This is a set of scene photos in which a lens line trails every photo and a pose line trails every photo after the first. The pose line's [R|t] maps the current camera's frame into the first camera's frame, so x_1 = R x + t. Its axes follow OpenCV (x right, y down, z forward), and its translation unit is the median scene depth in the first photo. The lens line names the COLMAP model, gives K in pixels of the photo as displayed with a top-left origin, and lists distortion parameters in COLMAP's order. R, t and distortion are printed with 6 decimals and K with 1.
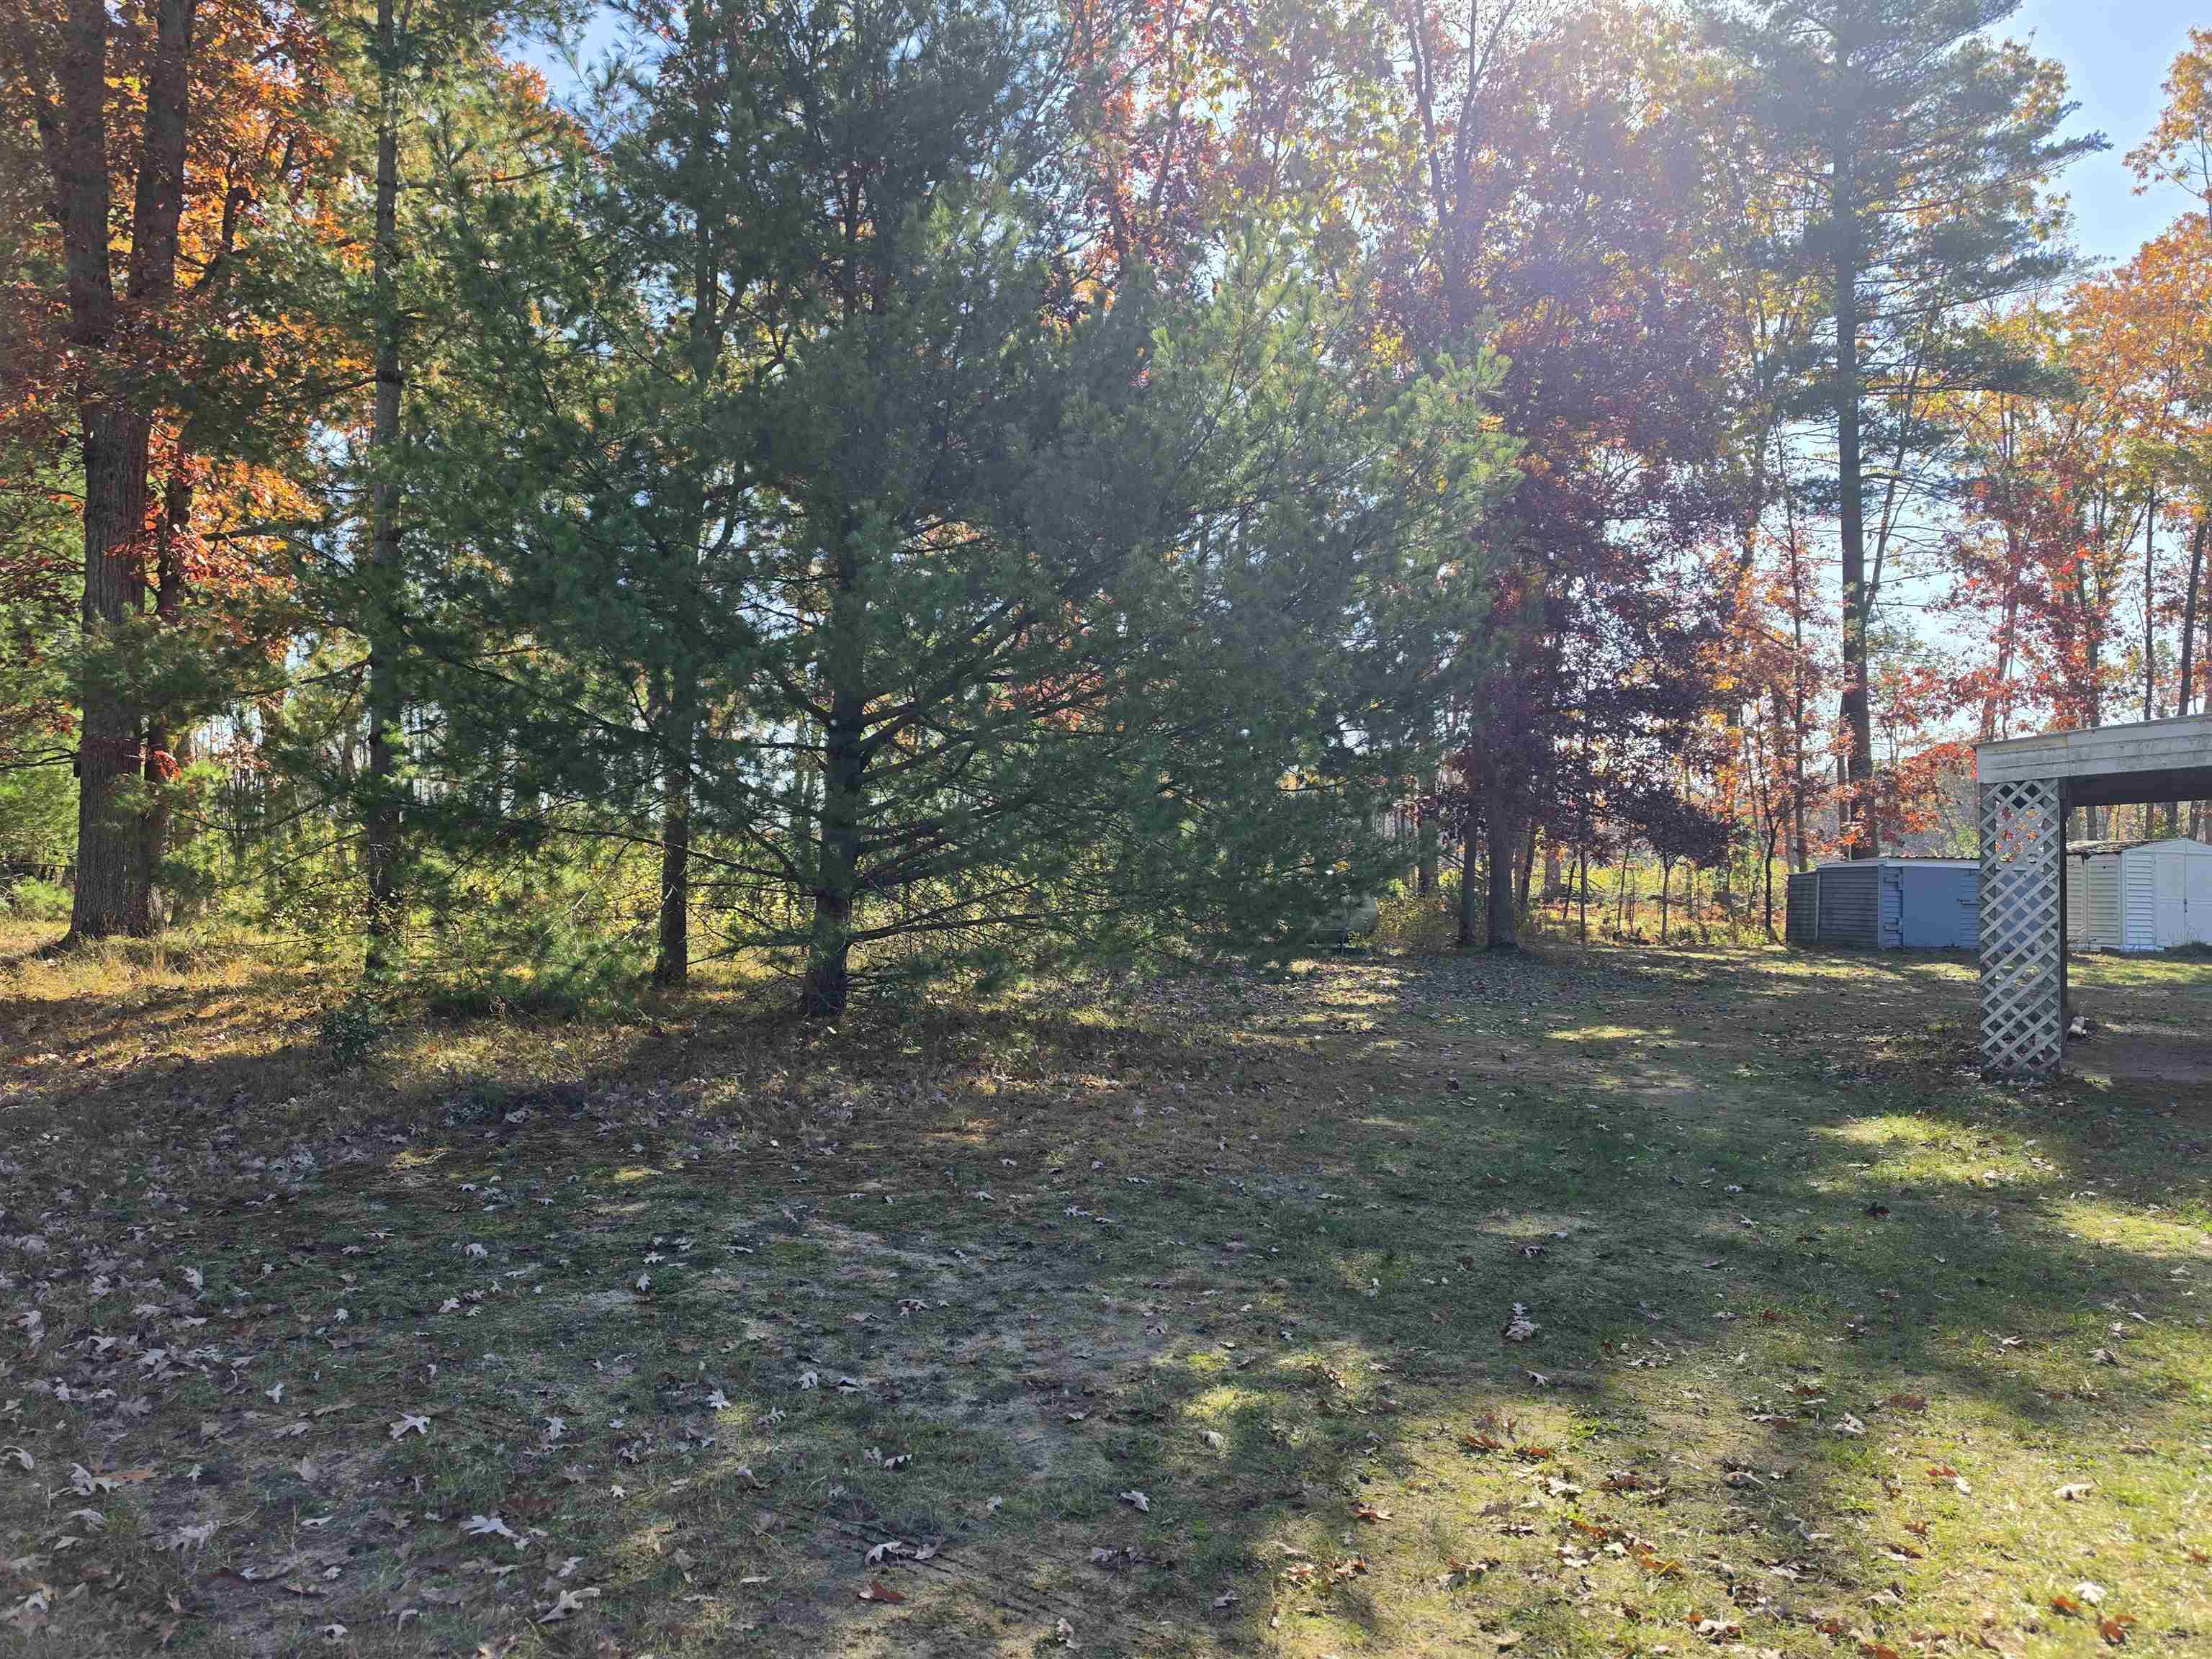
lens RADIAL K [[1498.4, 0, 1094.5], [0, 1498.4, 836.6], [0, 0, 1]] dist [0.118659, -0.171211]
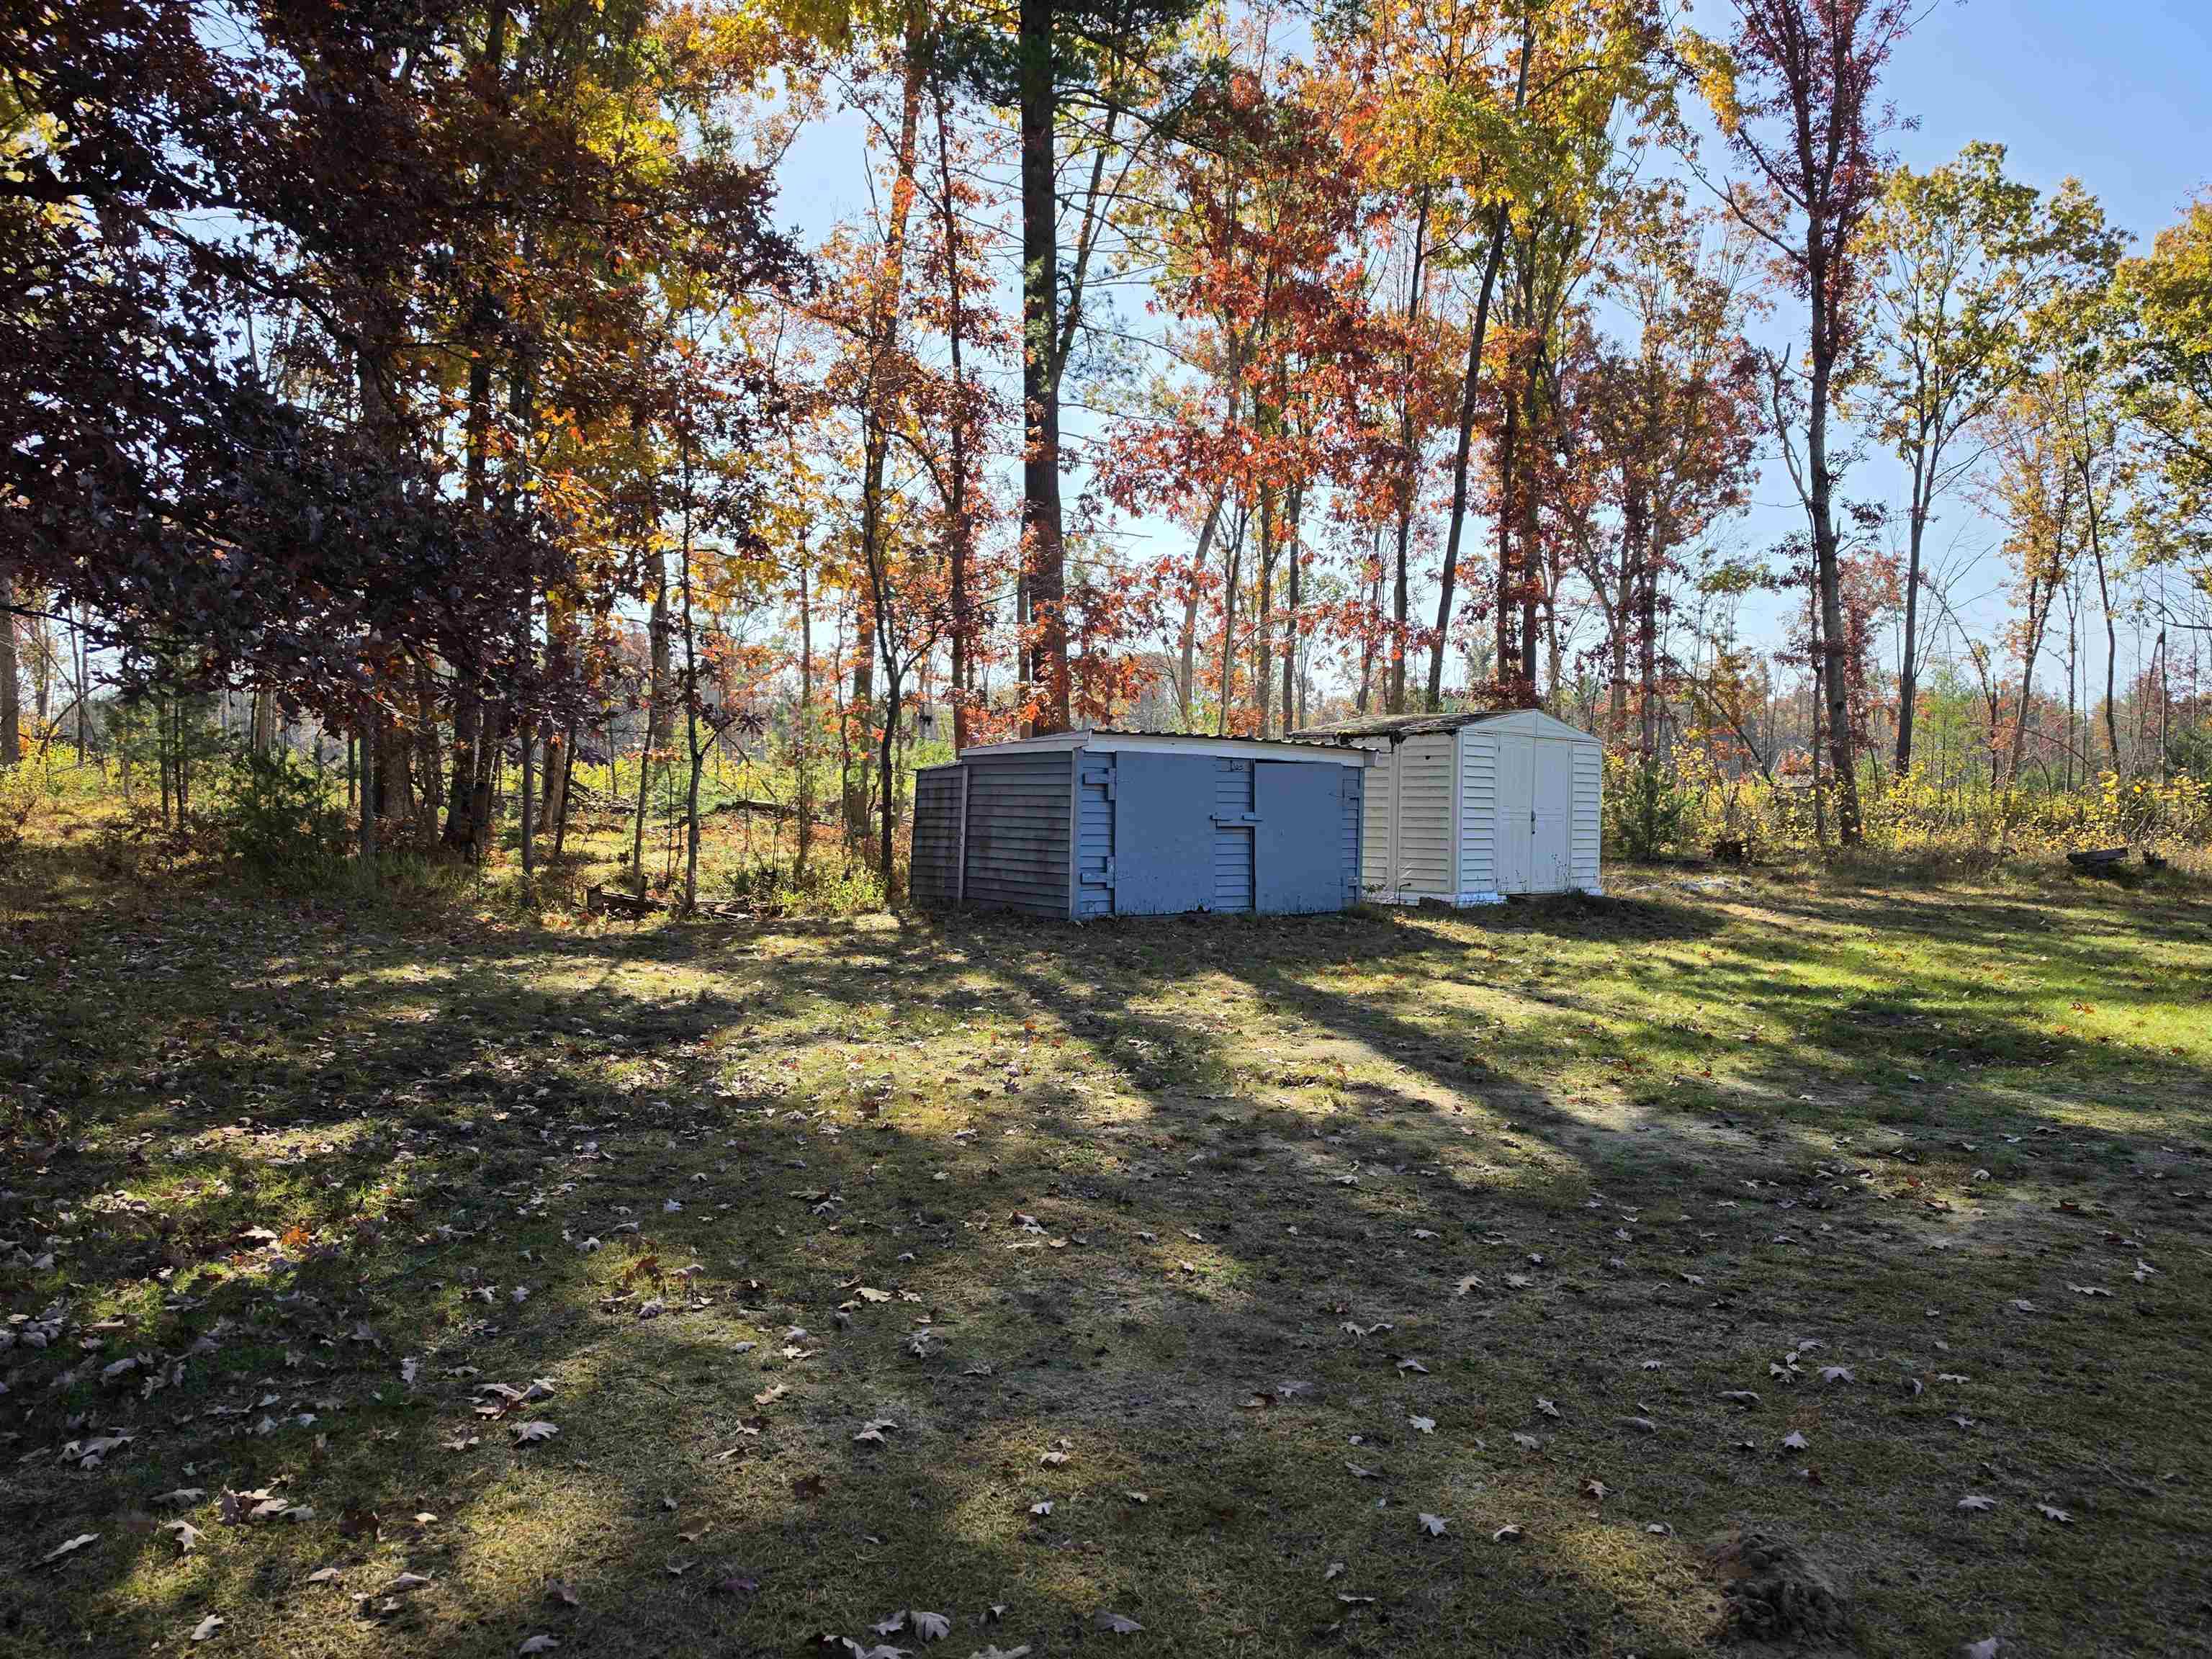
lens RADIAL K [[1498.4, 0, 1094.5], [0, 1498.4, 836.6], [0, 0, 1]] dist [0.118659, -0.171211]
pose [[0.882254, -0.016130, 0.470497, 0.849354], [-0.015681, 0.997851, 0.063614, 0.047400], [-0.470512, -0.063502, 0.880106, 1.658002]]
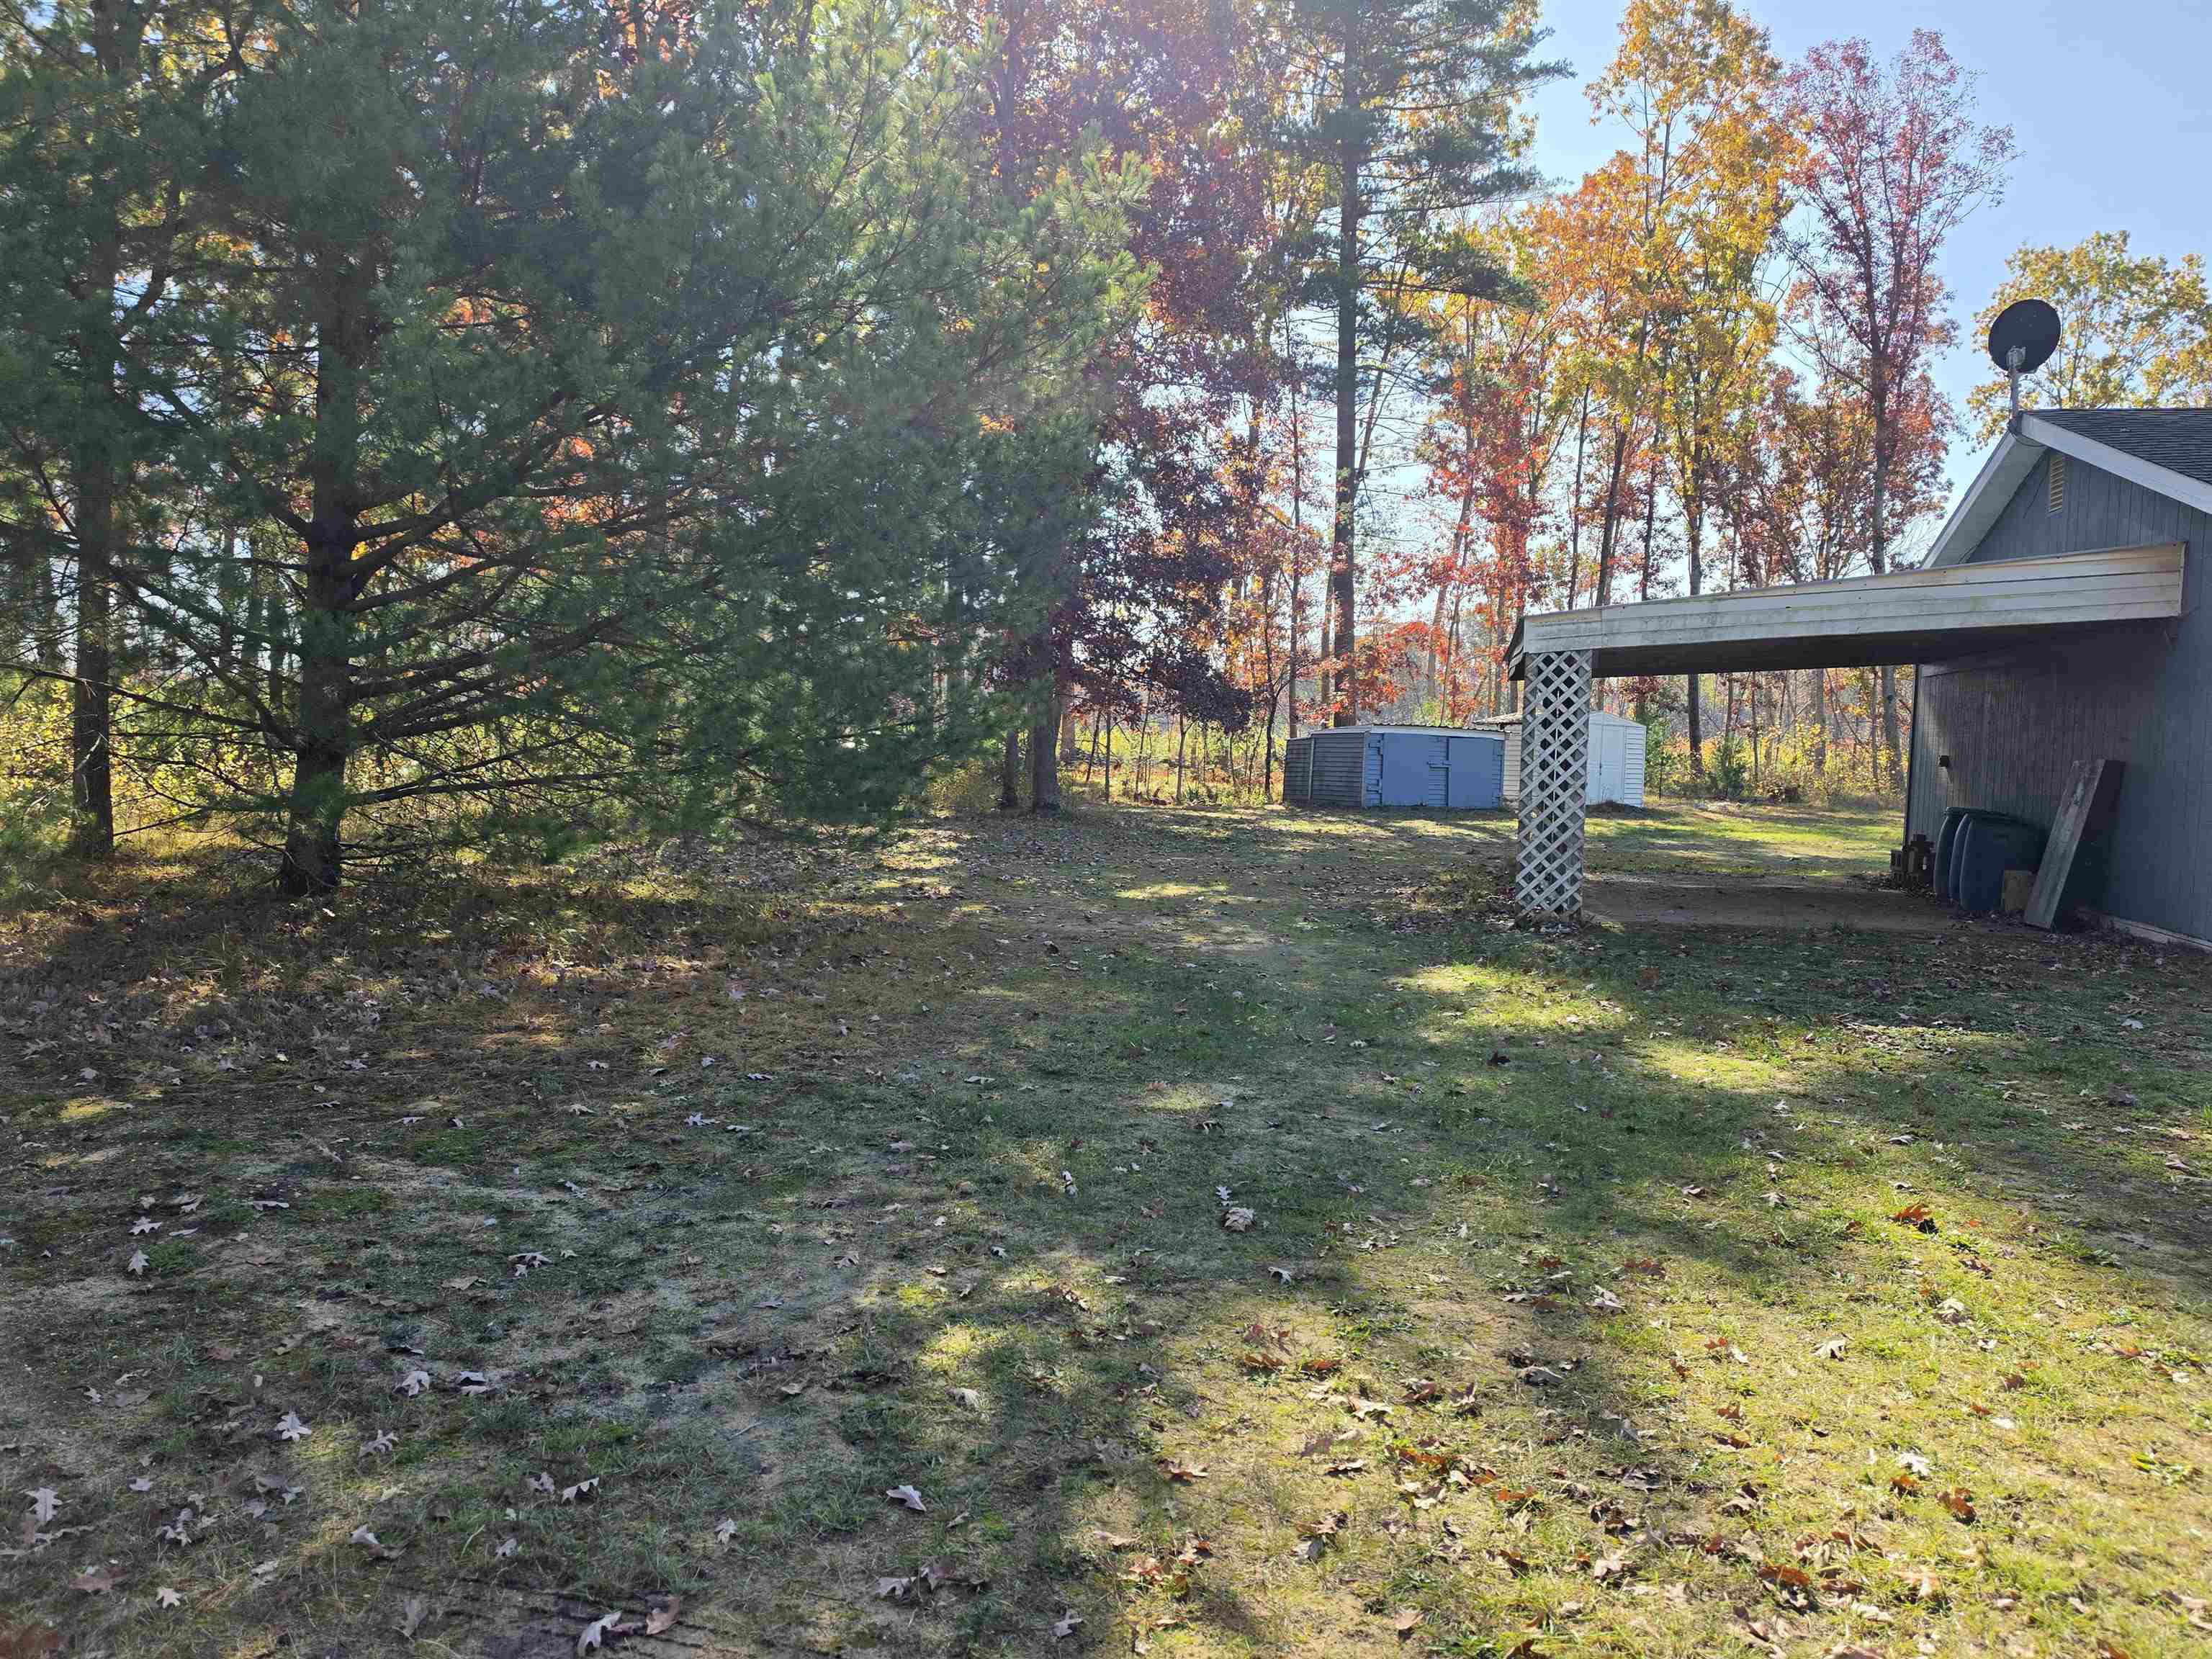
lens RADIAL K [[1498.4, 0, 1094.5], [0, 1498.4, 836.6], [0, 0, 1]] dist [0.118659, -0.171211]
pose [[0.947514, -0.009995, 0.319558, -0.052895], [-0.019296, 0.995901, 0.088365, 0.006084], [-0.319131, -0.089893, 0.943438, 0.096213]]
